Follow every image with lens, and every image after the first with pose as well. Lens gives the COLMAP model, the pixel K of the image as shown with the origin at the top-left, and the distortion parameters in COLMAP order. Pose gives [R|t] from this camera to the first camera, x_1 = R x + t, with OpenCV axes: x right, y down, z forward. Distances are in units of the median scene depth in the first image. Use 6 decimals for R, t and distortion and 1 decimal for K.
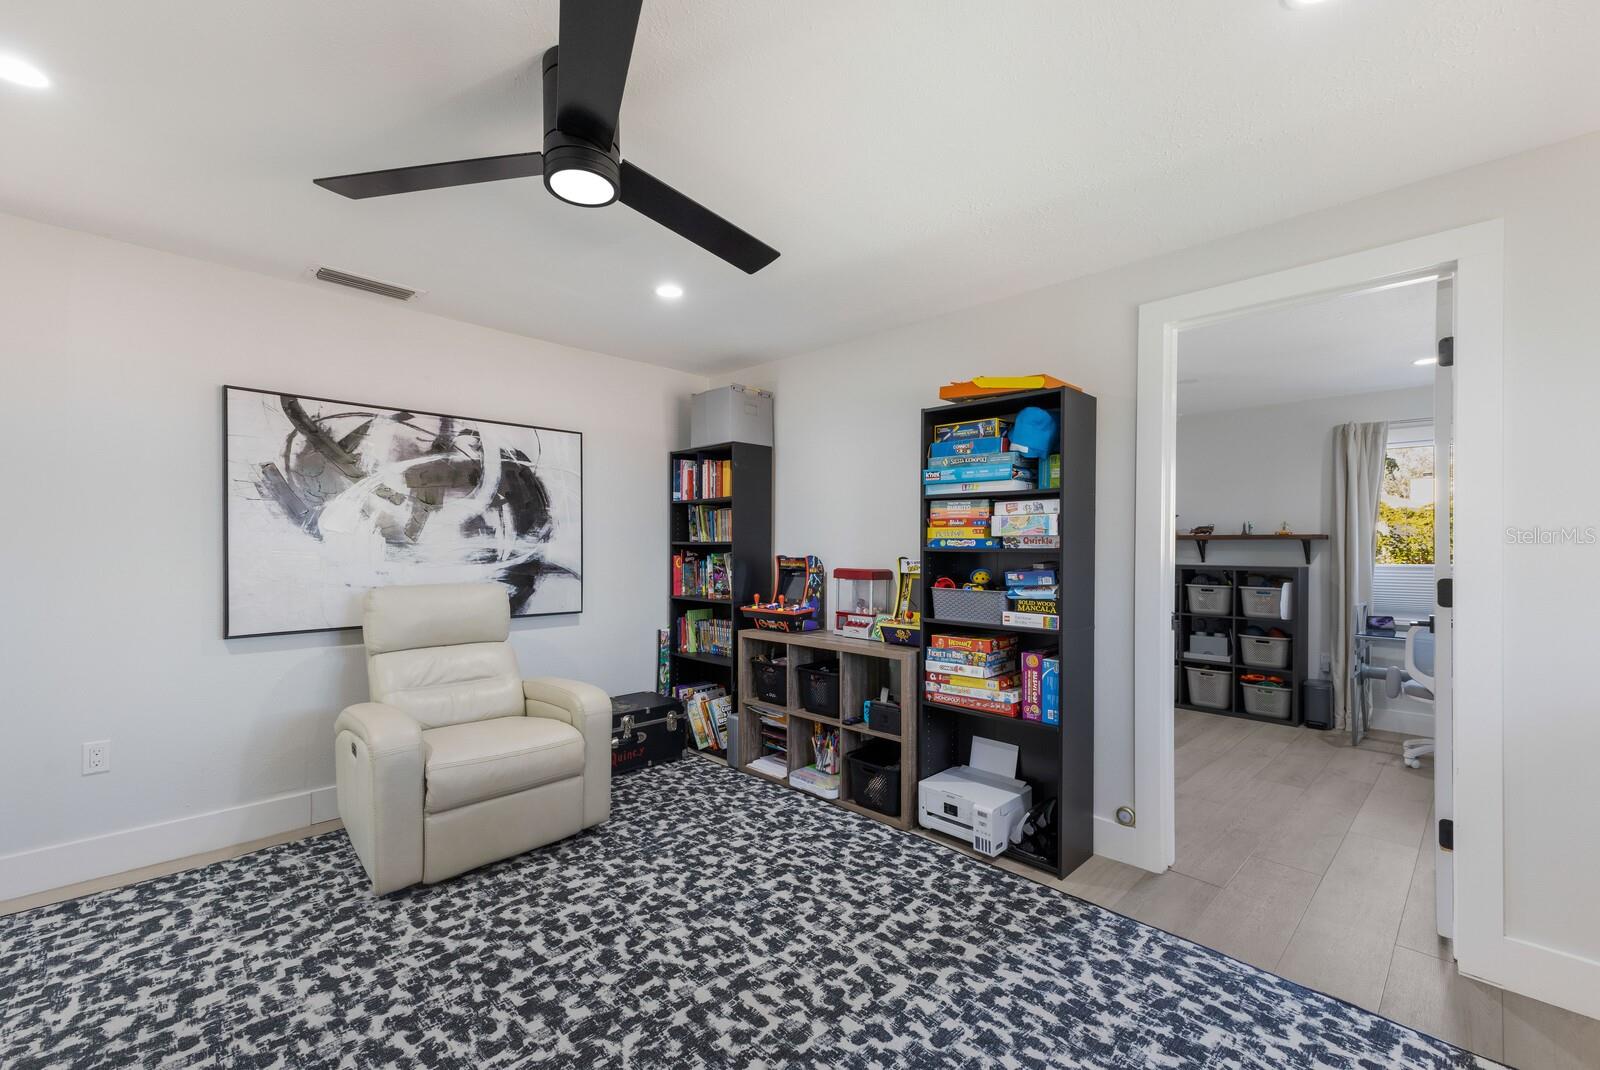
lens RADIAL K [[688.7, 0, 806.8], [0, 688.7, 548.1], [0, 0, 1]] dist [0.022639, -0.001832]
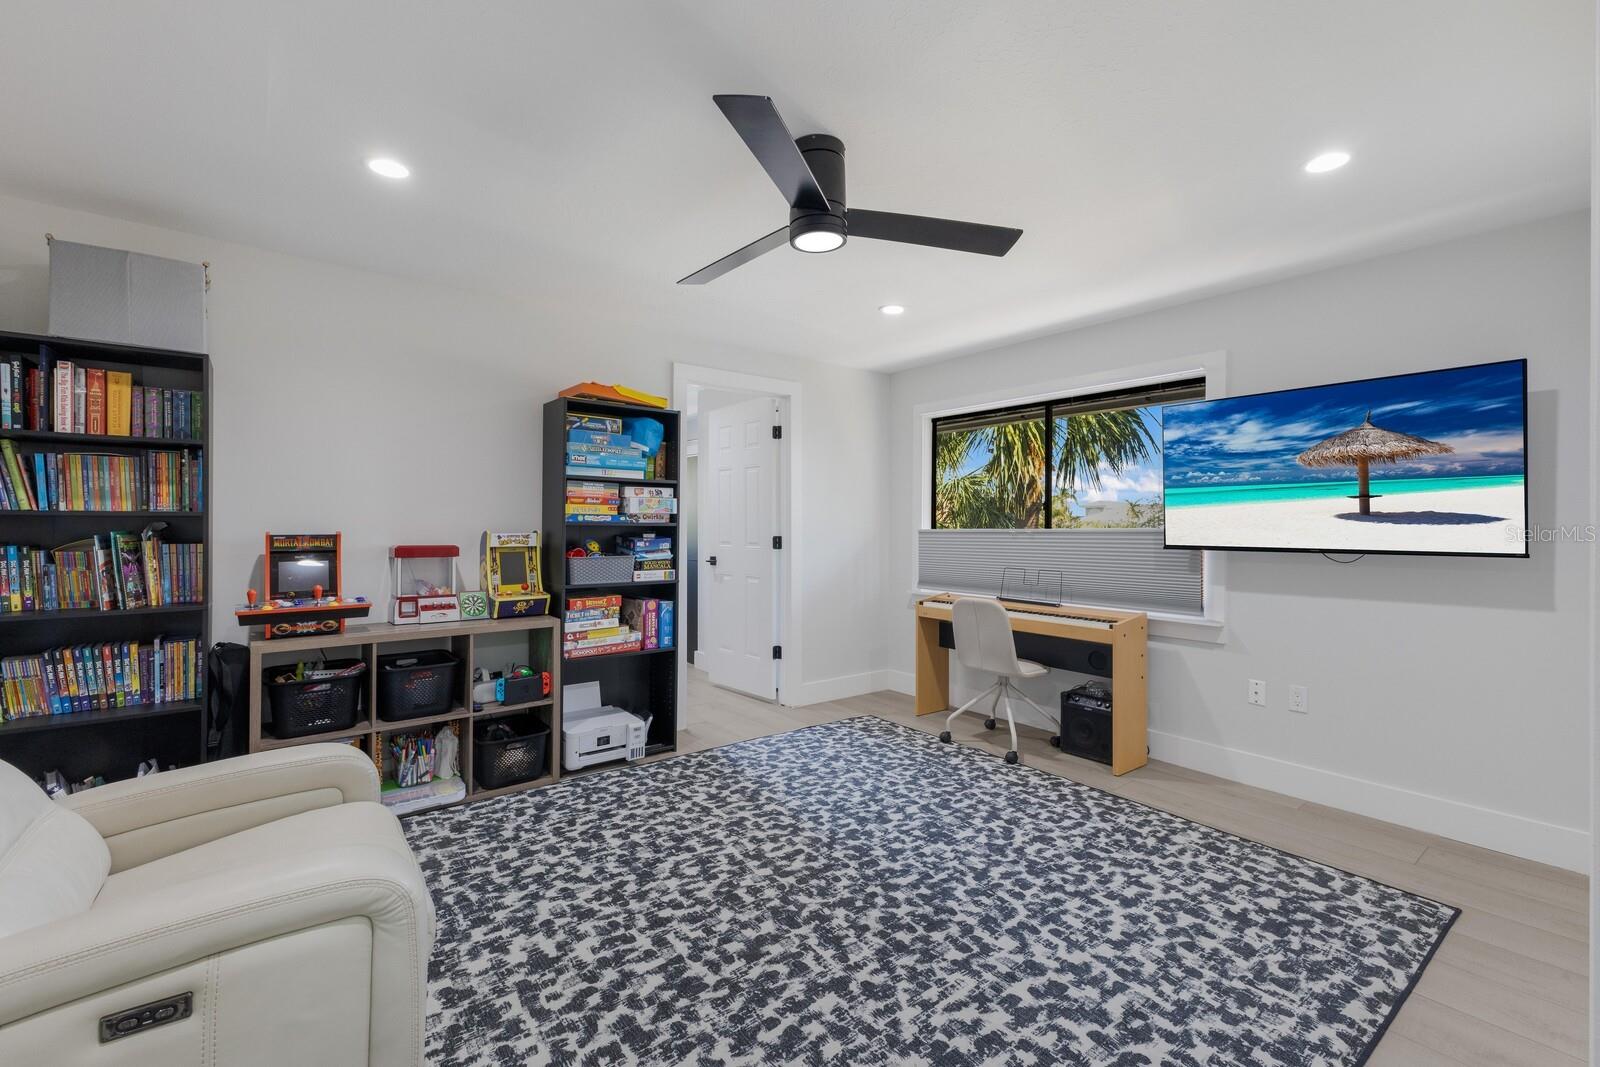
lens RADIAL K [[688.7, 0, 805.1], [0, 688.7, 523.0], [0, 0, 1]] dist [0.022639, -0.001832]
pose [[0.112902, -0.007032, 0.993581, -1.024649], [-0.005818, 0.999953, 0.007738, -0.011656], [-0.993589, -0.006655, 0.112856, 0.566757]]
